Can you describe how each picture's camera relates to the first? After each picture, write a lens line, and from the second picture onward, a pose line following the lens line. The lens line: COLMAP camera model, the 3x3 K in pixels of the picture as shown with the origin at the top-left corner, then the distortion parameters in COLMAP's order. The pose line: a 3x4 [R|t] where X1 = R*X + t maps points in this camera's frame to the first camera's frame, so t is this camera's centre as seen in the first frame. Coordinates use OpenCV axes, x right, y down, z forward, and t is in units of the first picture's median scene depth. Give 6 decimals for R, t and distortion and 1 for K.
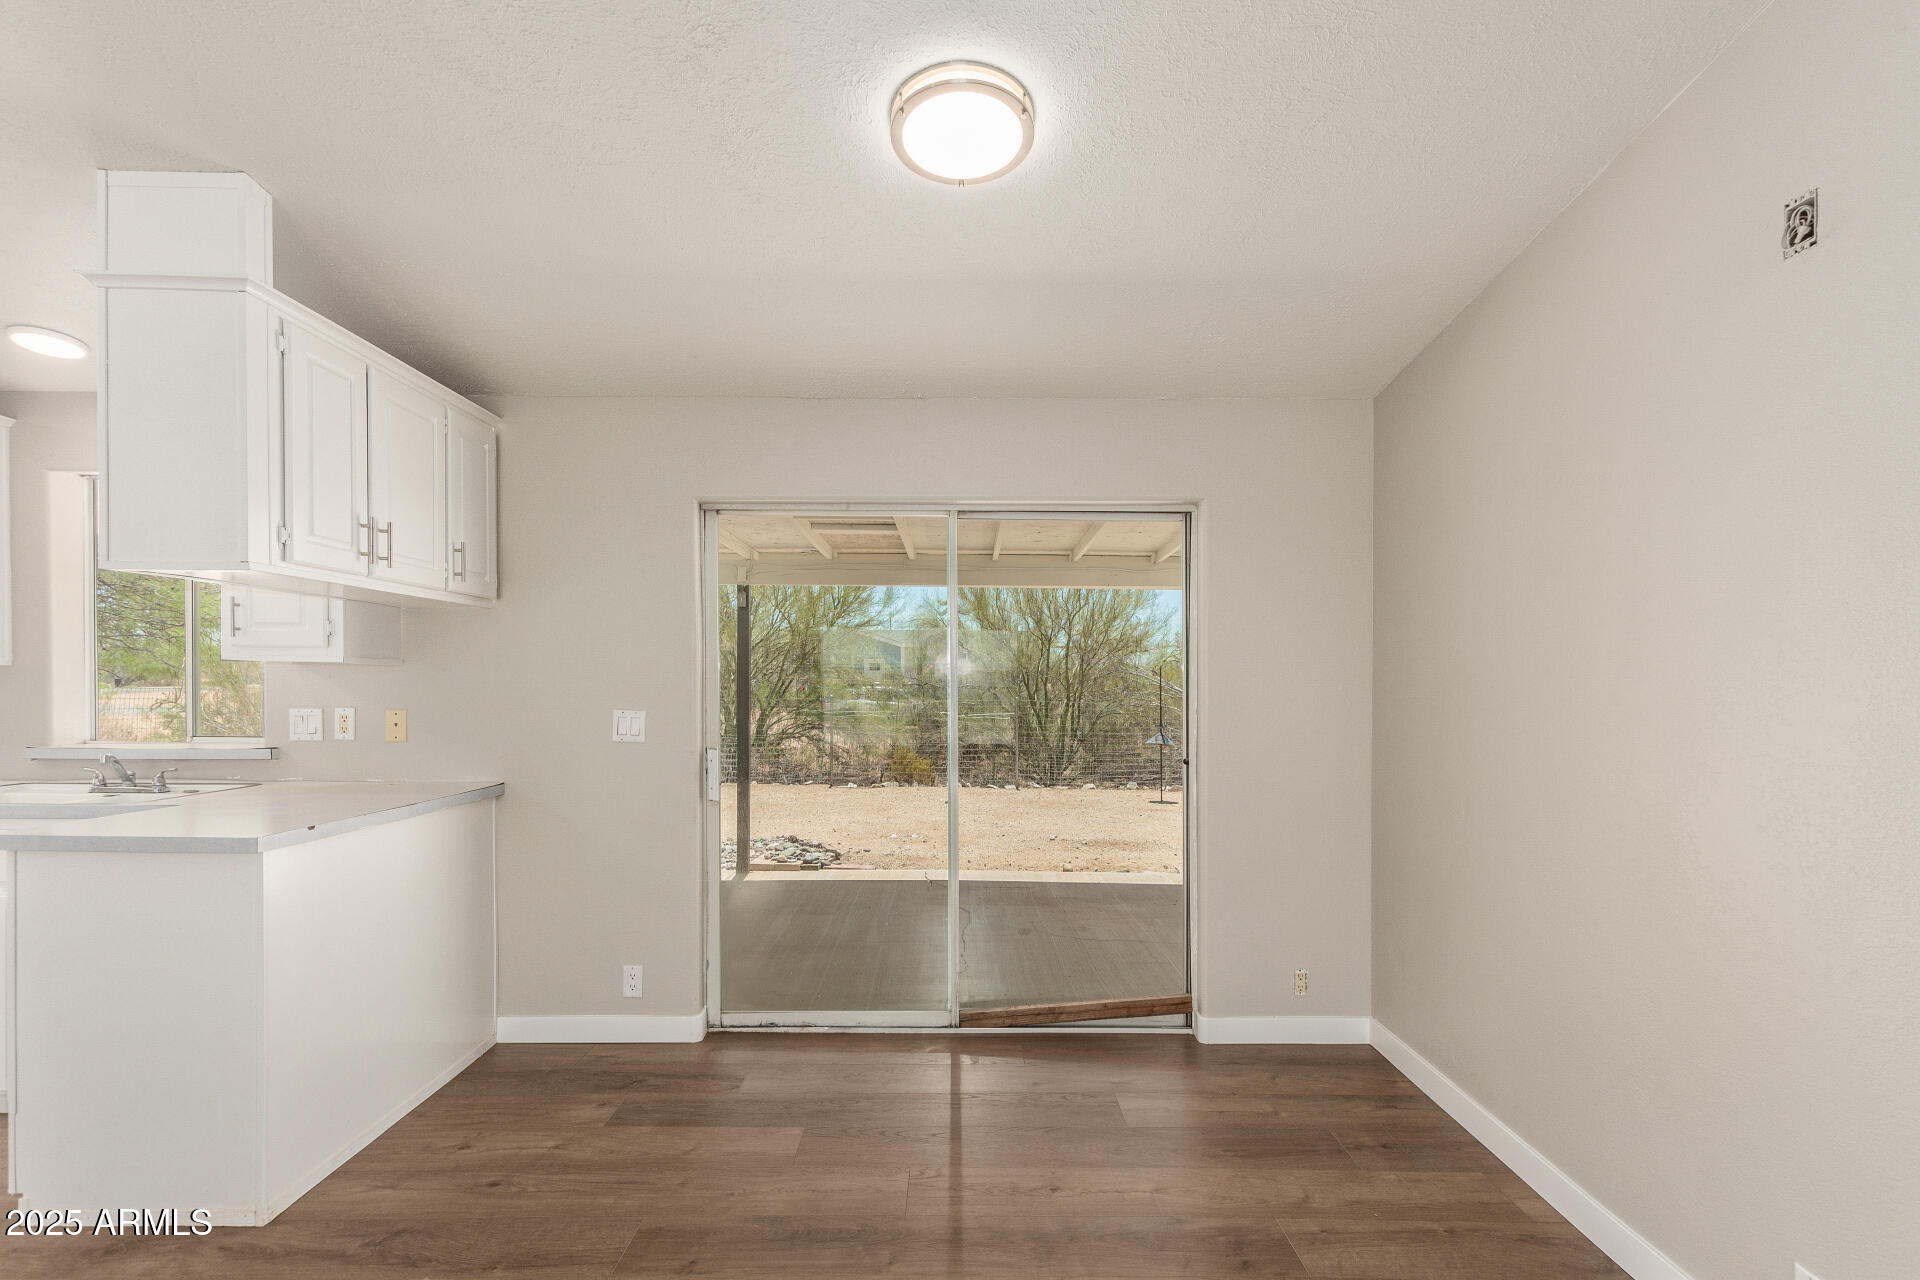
lens RADIAL K [[915.4, 0, 965.0], [0, 915.4, 696.8], [0, 0, 1]] dist [0.001013, 0.000107]
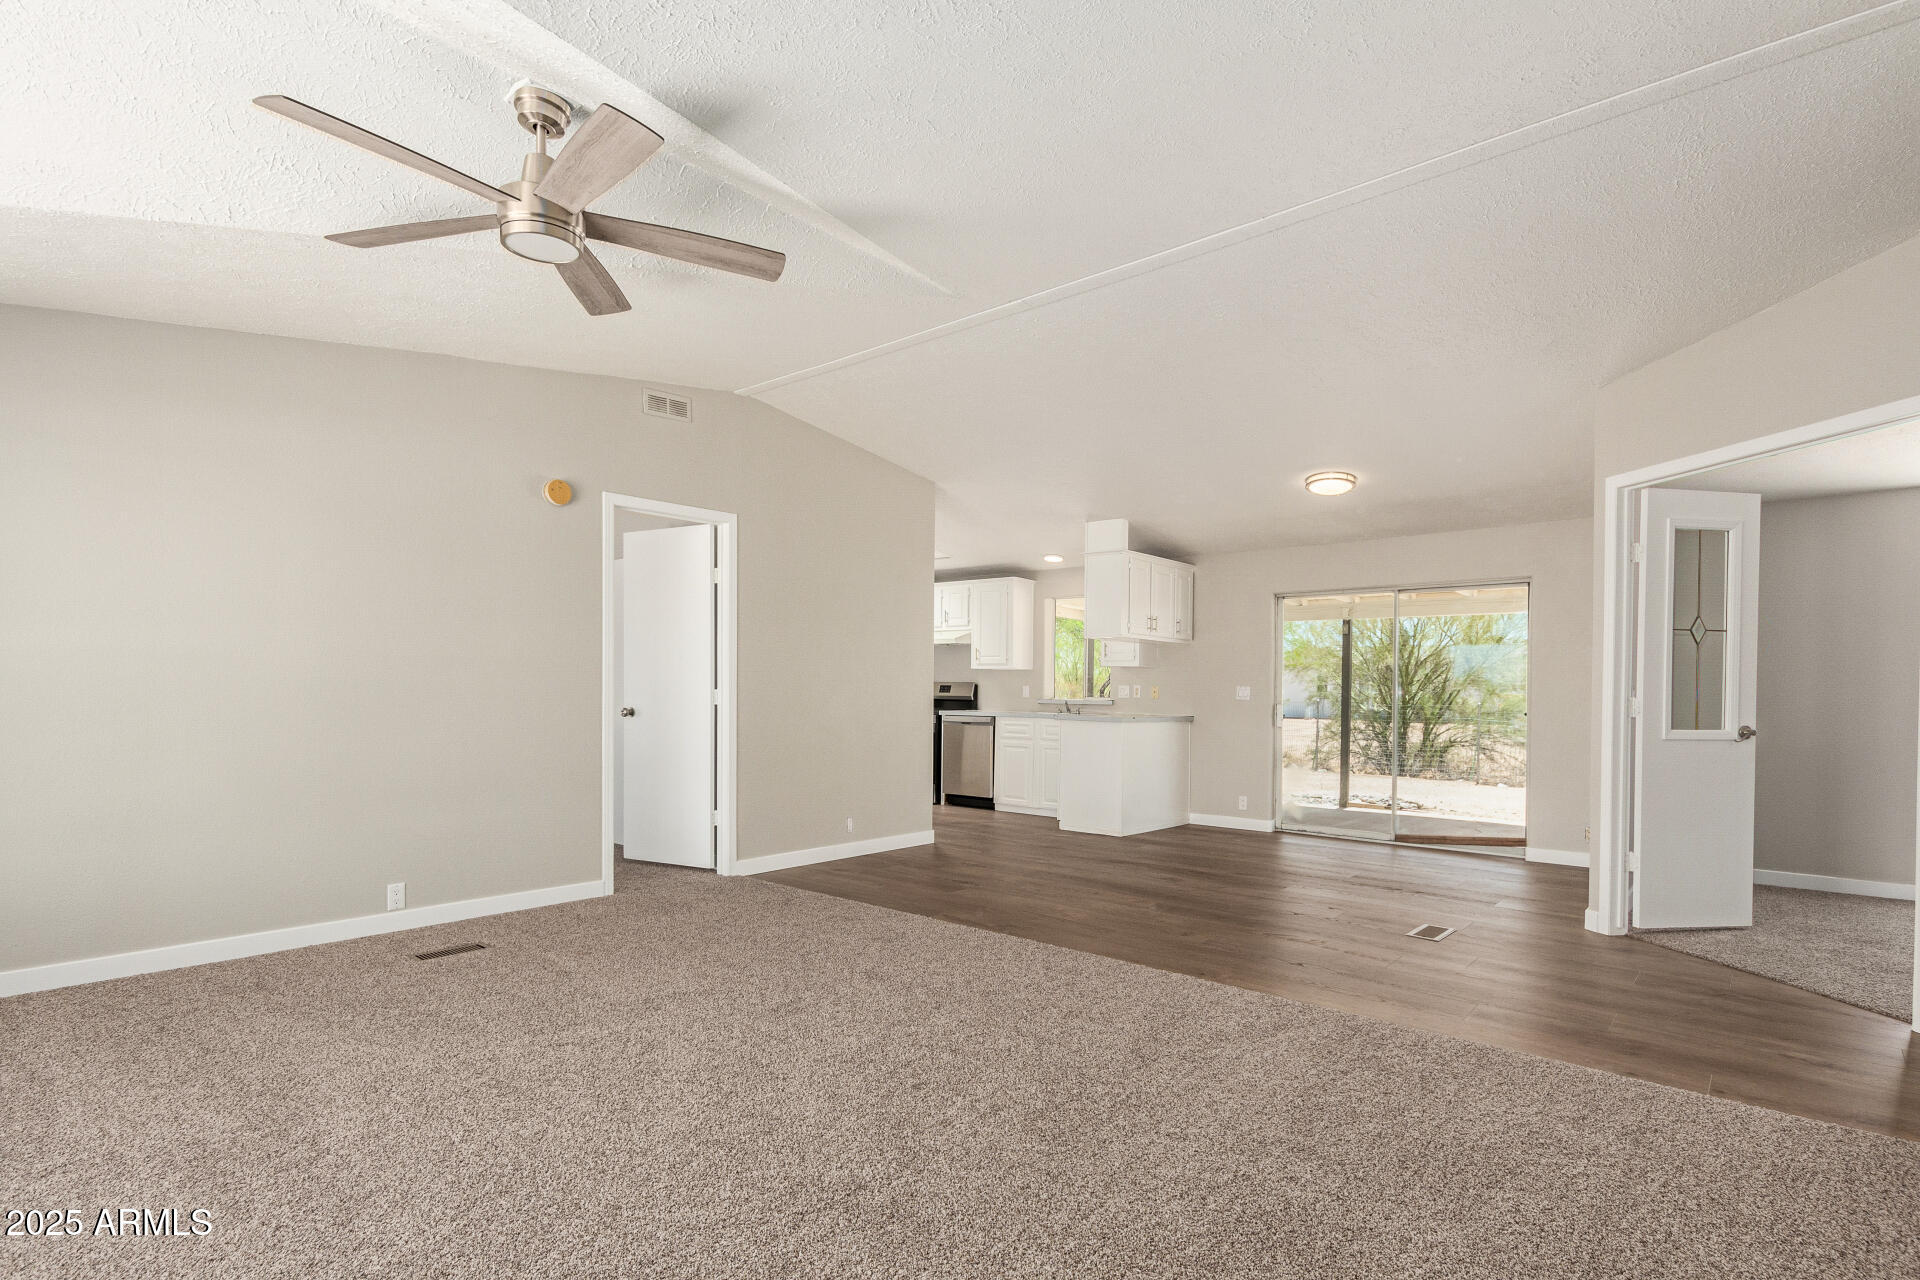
lens RADIAL K [[915.4, 0, 965.0], [0, 915.4, 696.8], [0, 0, 1]] dist [0.001013, 0.000107]
pose [[0.739501, 0.007227, -0.673117, 0.681743], [-0.021684, 0.999679, -0.013089, 0.088636], [0.672806, 0.024275, 0.739421, -1.204720]]
